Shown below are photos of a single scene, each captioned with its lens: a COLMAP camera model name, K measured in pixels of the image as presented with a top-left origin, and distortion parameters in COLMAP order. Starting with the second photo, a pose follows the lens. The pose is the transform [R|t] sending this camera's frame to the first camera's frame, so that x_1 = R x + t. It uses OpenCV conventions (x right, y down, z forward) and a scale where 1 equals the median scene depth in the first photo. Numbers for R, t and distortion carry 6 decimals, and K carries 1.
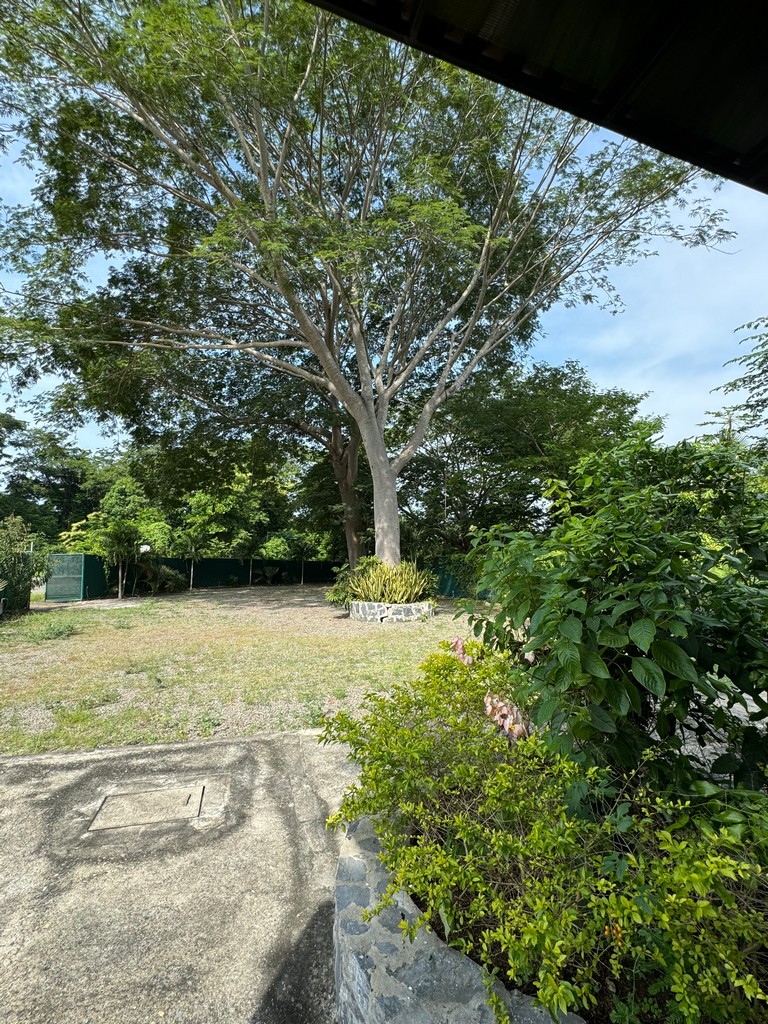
lens RADIAL K [[456.3, 0, 381.3], [0, 456.3, 513.4], [0, 0, 1]] dist [-0.005793, 0.001959]
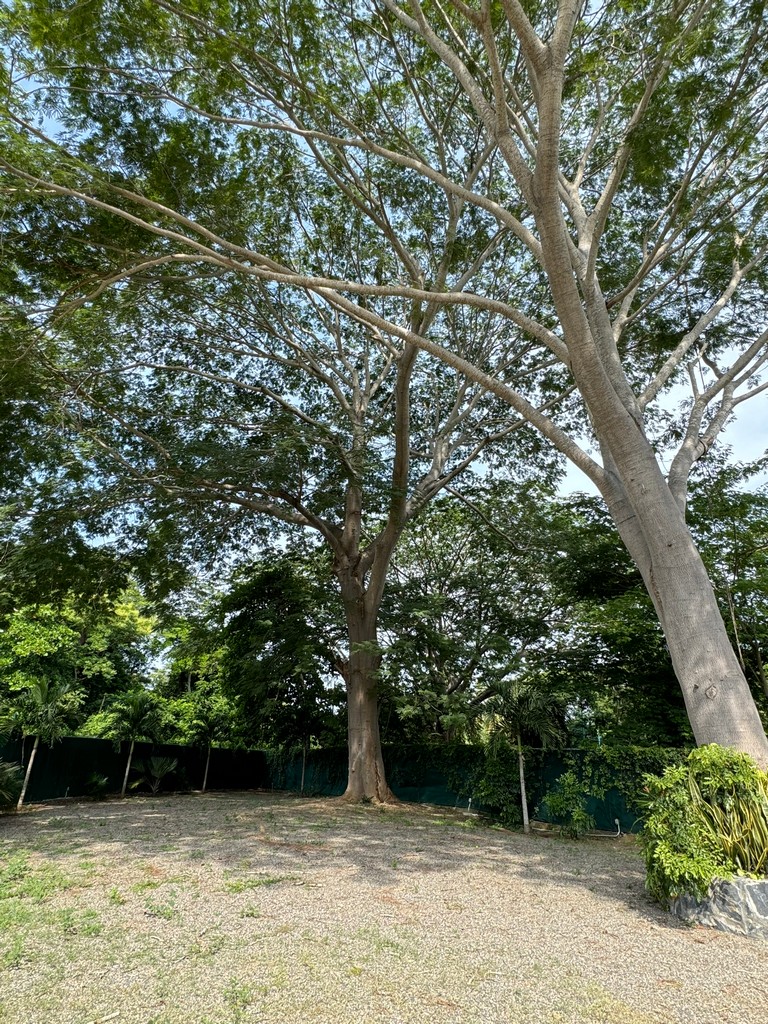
lens RADIAL K [[567.6, 0, 383.0], [0, 567.6, 515.1], [0, 0, 1]] dist [-0.006060, 0.000742]
pose [[0.960260, 0.134515, 0.244553, -0.172368], [-0.058763, 0.953996, -0.294003, 0.021776], [-0.272850, 0.267949, 0.923989, 0.198233]]
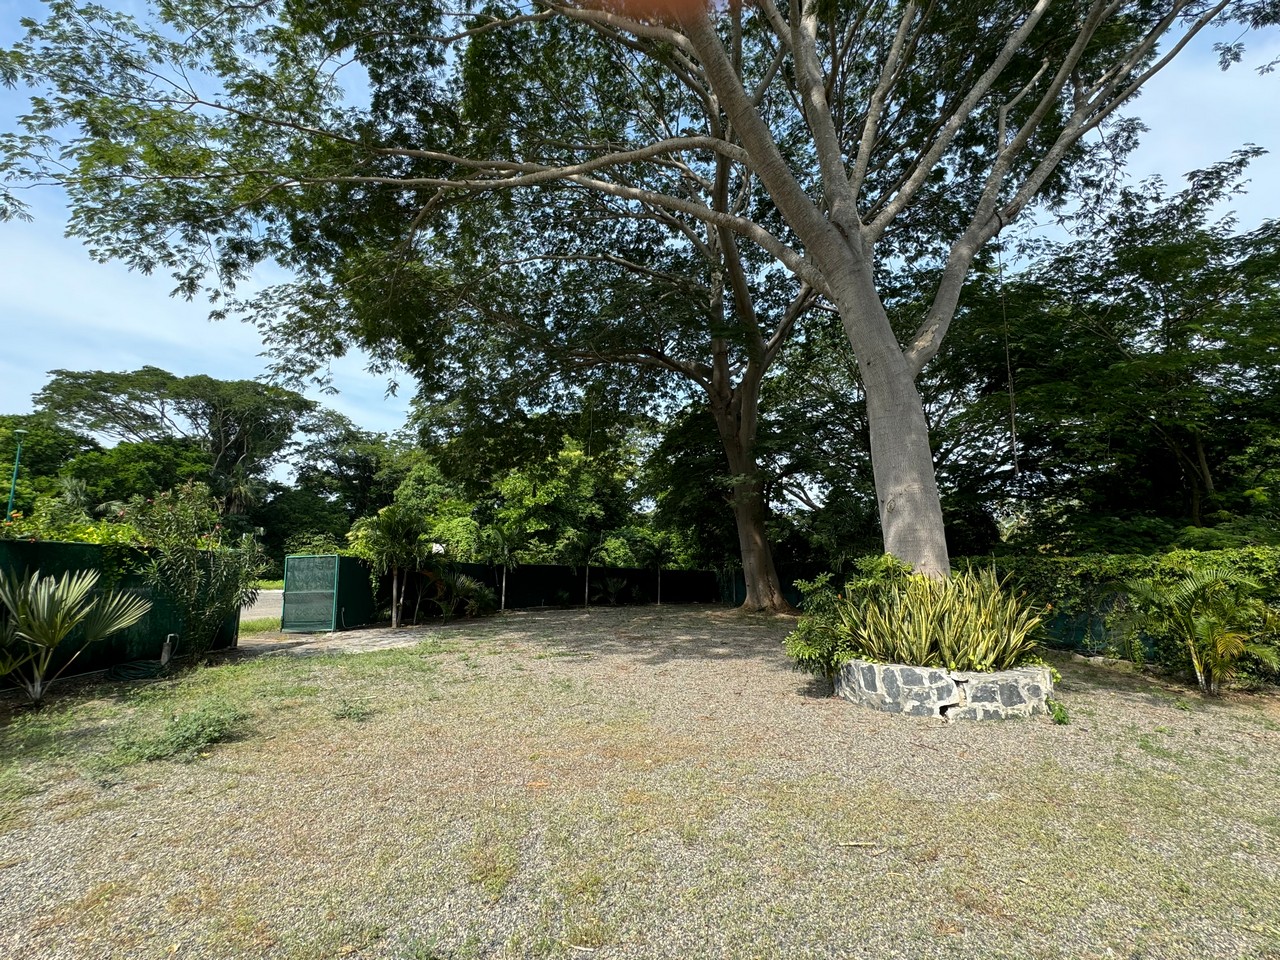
lens RADIAL K [[570.4, 0, 640.0], [0, 570.4, 482.4], [0, 0, 1]] dist [-0.005793, 0.001959]
pose [[0.986787, -0.020973, -0.160660, -0.059721], [0.012955, 0.998625, -0.050790, 0.017094], [0.161504, 0.048037, 0.985702, 0.148354]]
